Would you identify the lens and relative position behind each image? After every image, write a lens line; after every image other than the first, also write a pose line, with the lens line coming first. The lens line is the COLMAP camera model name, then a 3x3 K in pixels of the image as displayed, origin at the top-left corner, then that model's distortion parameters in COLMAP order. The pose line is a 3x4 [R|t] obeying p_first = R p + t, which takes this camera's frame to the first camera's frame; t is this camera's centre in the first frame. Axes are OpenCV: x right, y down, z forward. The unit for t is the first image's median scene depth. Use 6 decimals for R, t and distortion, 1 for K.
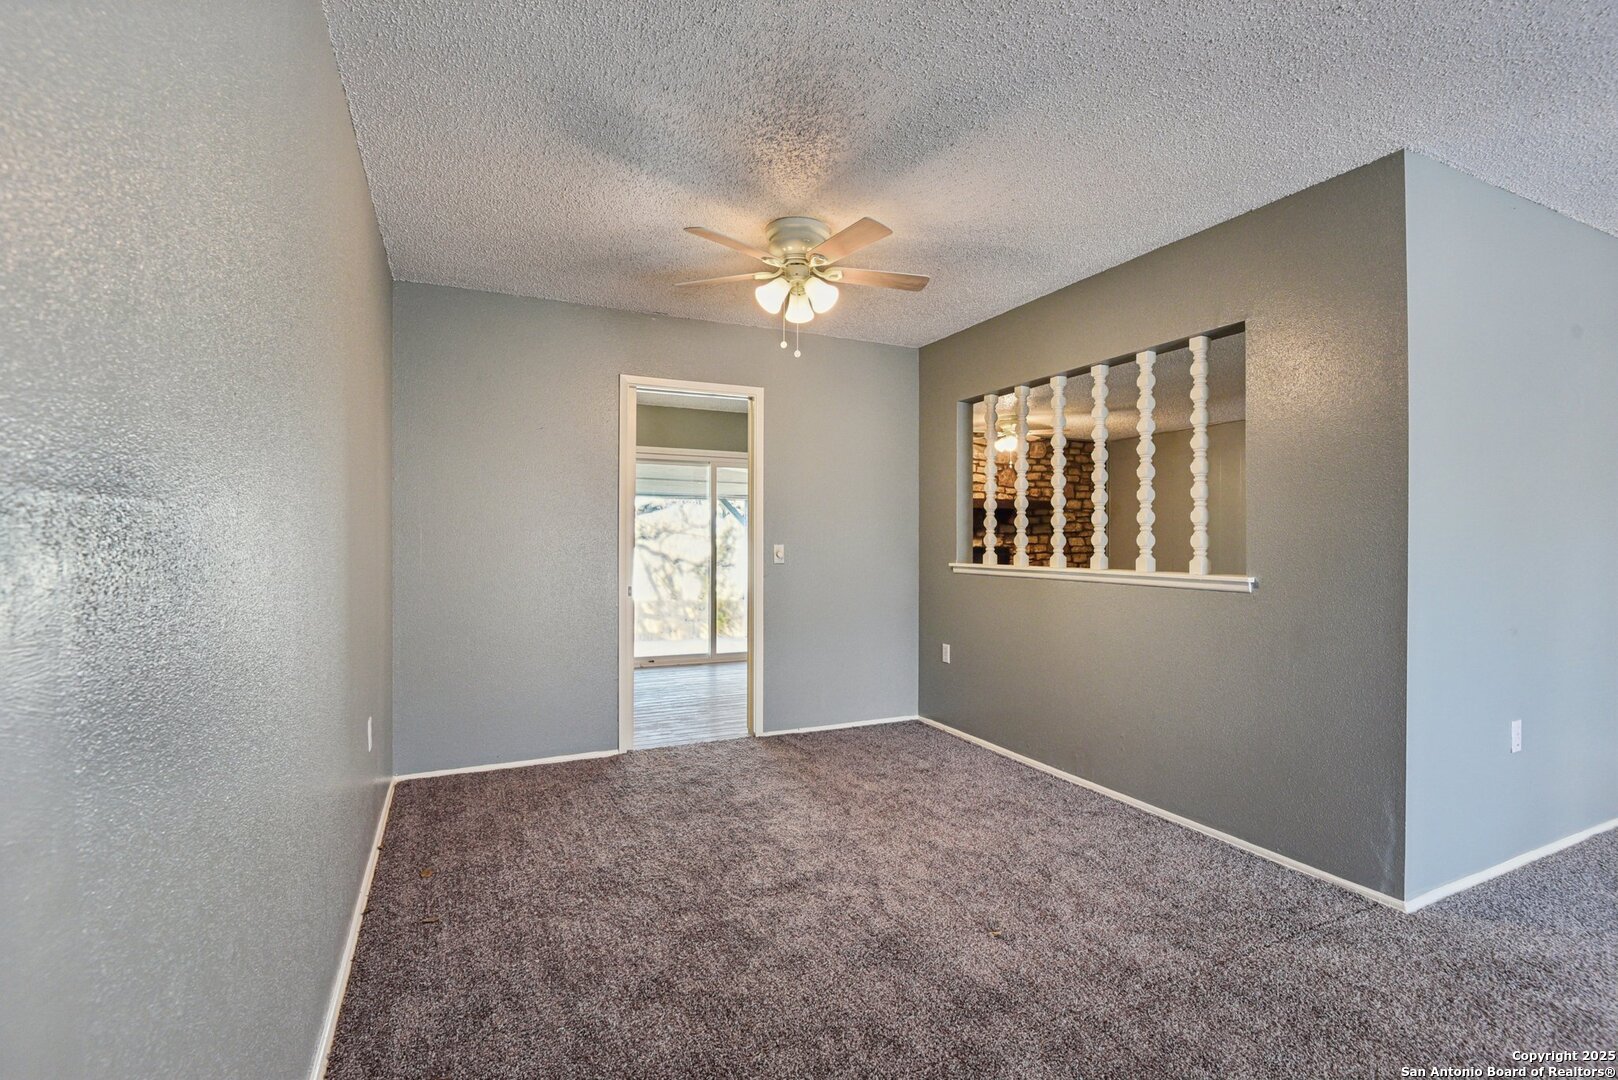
lens RADIAL K [[758.3, 0, 806.2], [0, 758.3, 542.3], [0, 0, 1]] dist [-0.007439, -0.007889]
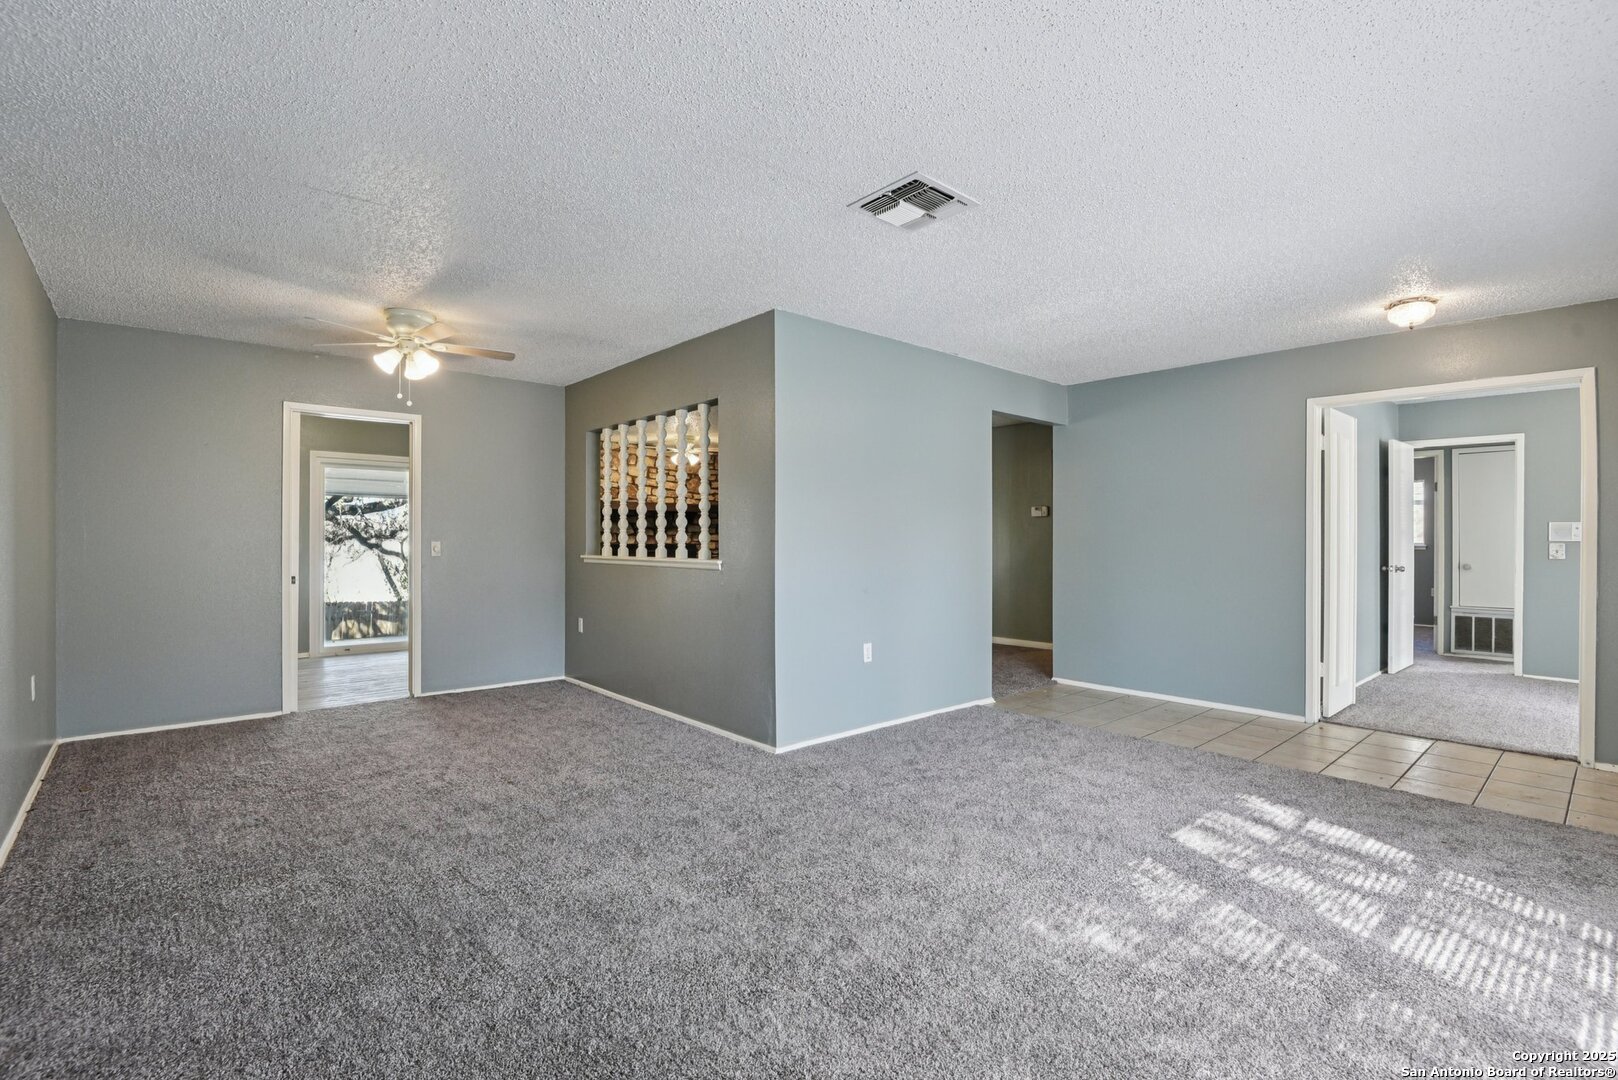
lens RADIAL K [[758.3, 0, 816.2], [0, 758.3, 537.4], [0, 0, 1]] dist [-0.007439, -0.007889]
pose [[0.958305, -0.001383, 0.285744, 0.257197], [0.002604, 0.999989, -0.003892, 0.003563], [-0.285735, 0.004474, 0.958298, -0.452527]]
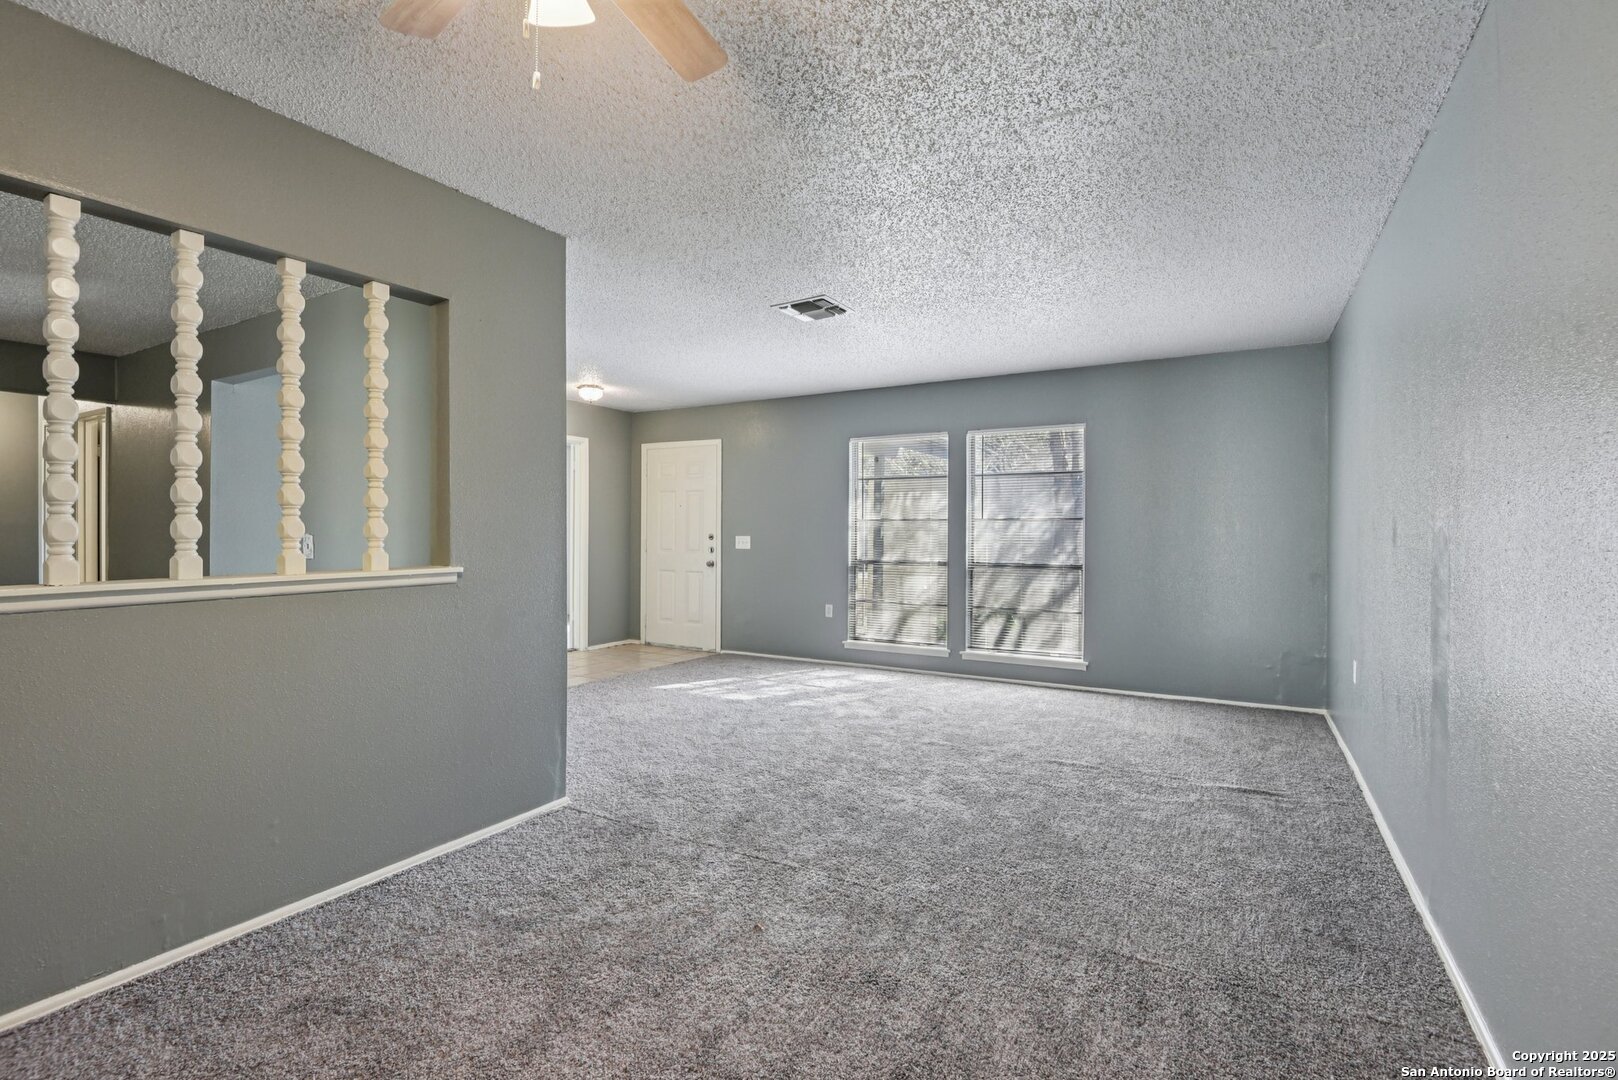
lens RADIAL K [[758.3, 0, 801.1], [0, 758.3, 532.5], [0, 0, 1]] dist [-0.007439, -0.007889]
pose [[-0.581033, -0.008466, 0.813836, -0.363145], [0.000179, 0.999945, 0.010529, -0.006631], [-0.813880, 0.006263, -0.580999, 0.943395]]
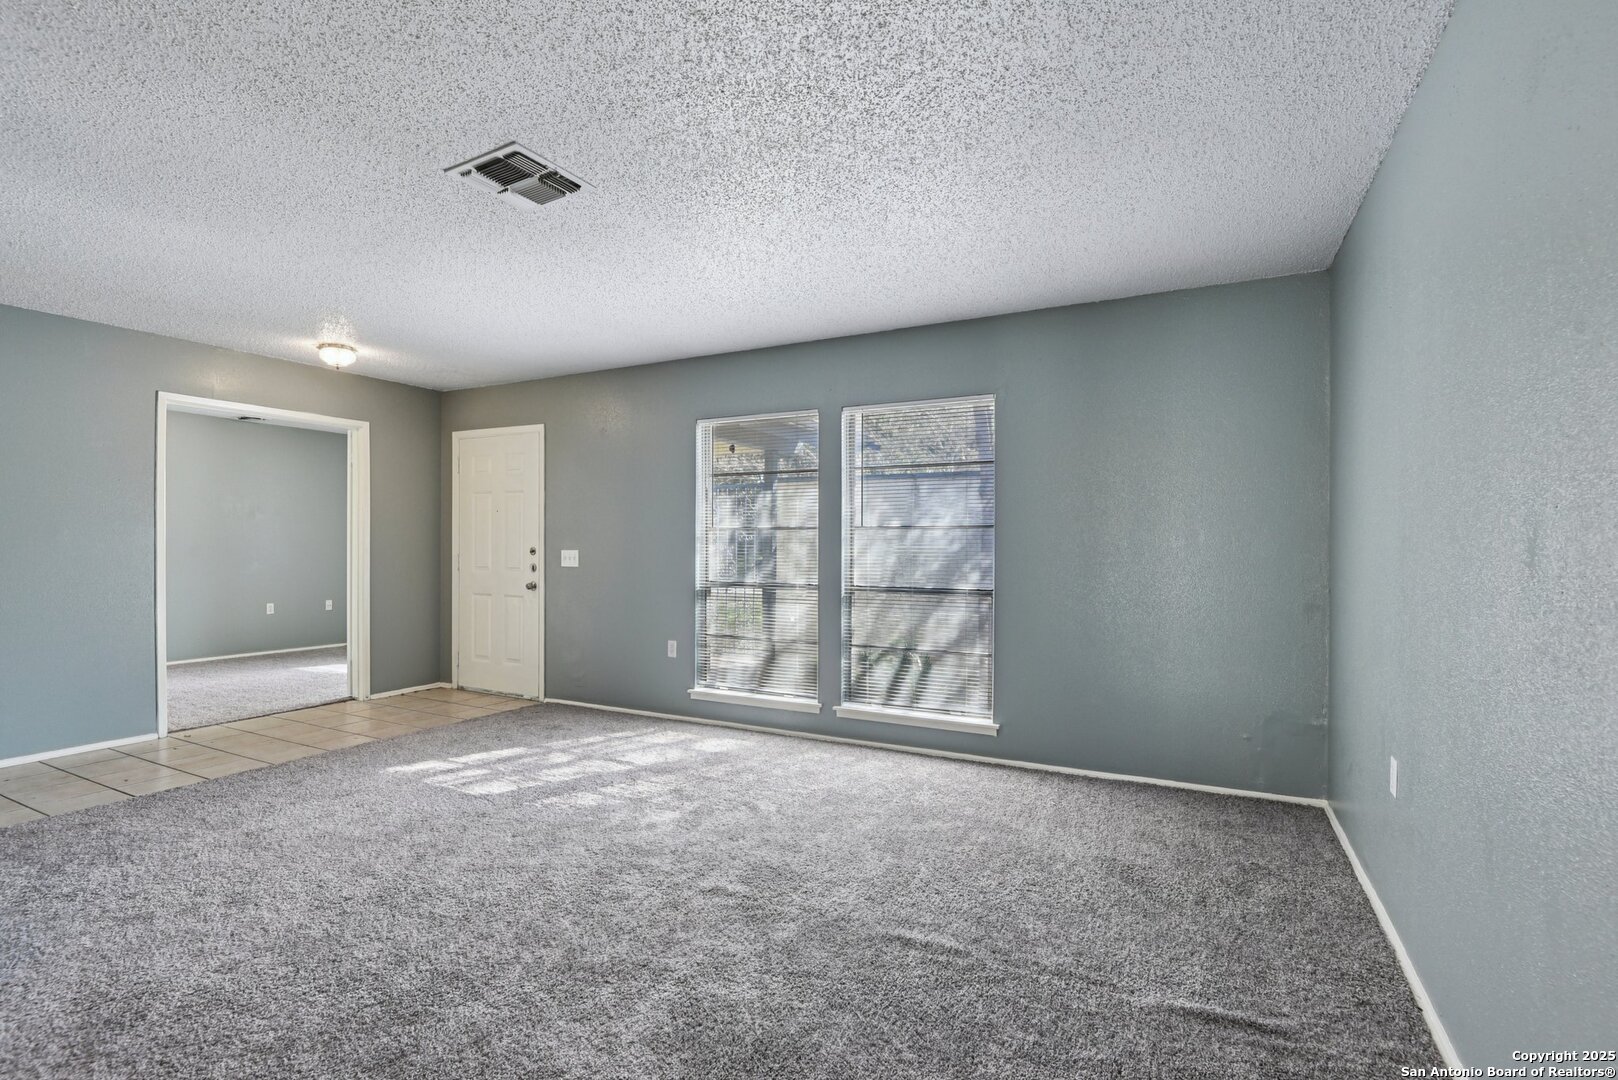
lens RADIAL K [[758.3, 0, 806.5], [0, 758.3, 544.0], [0, 0, 1]] dist [-0.007439, -0.007889]
pose [[-0.616424, -0.007563, 0.787378, -0.147741], [0.000671, 0.999948, 0.010130, -0.003492], [-0.787414, 0.006773, -0.616387, 0.476590]]
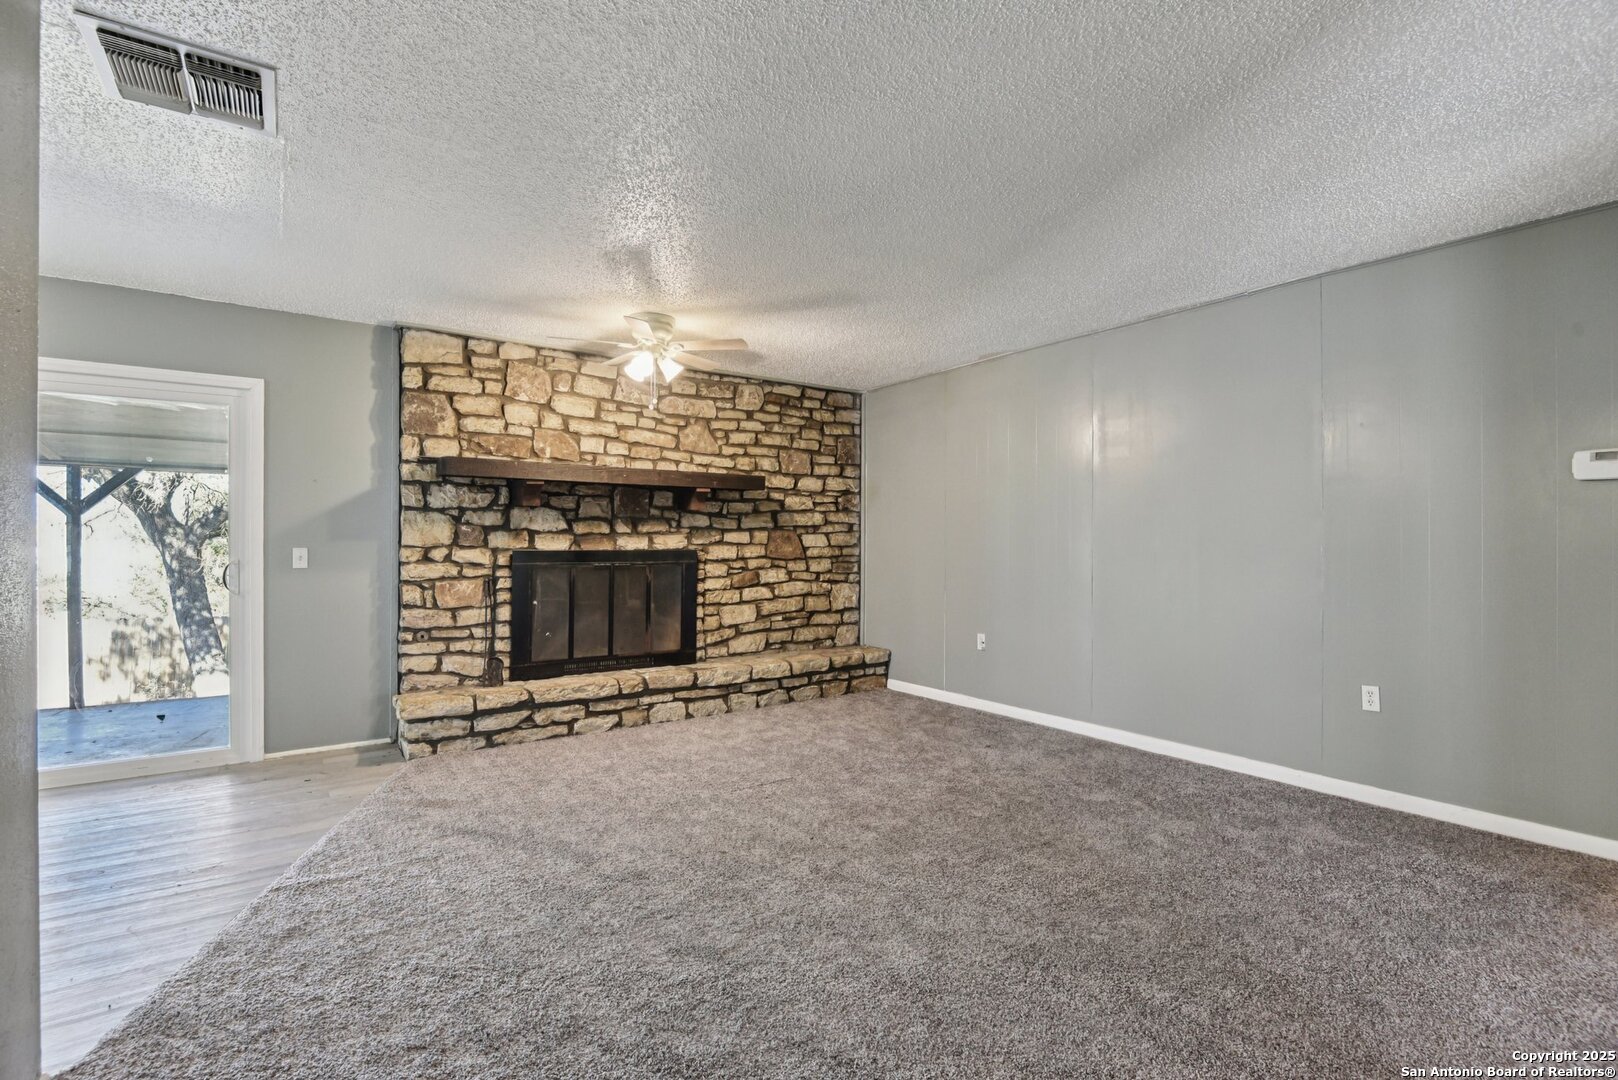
lens RADIAL K [[758.3, 0, 815.3], [0, 758.3, 536.7], [0, 0, 1]] dist [-0.007439, -0.007889]
pose [[0.984415, 0.001117, 0.175855, 0.598422], [-0.000768, 0.999998, -0.002050, -0.006960], [-0.175857, 0.001883, 0.984414, 0.868295]]
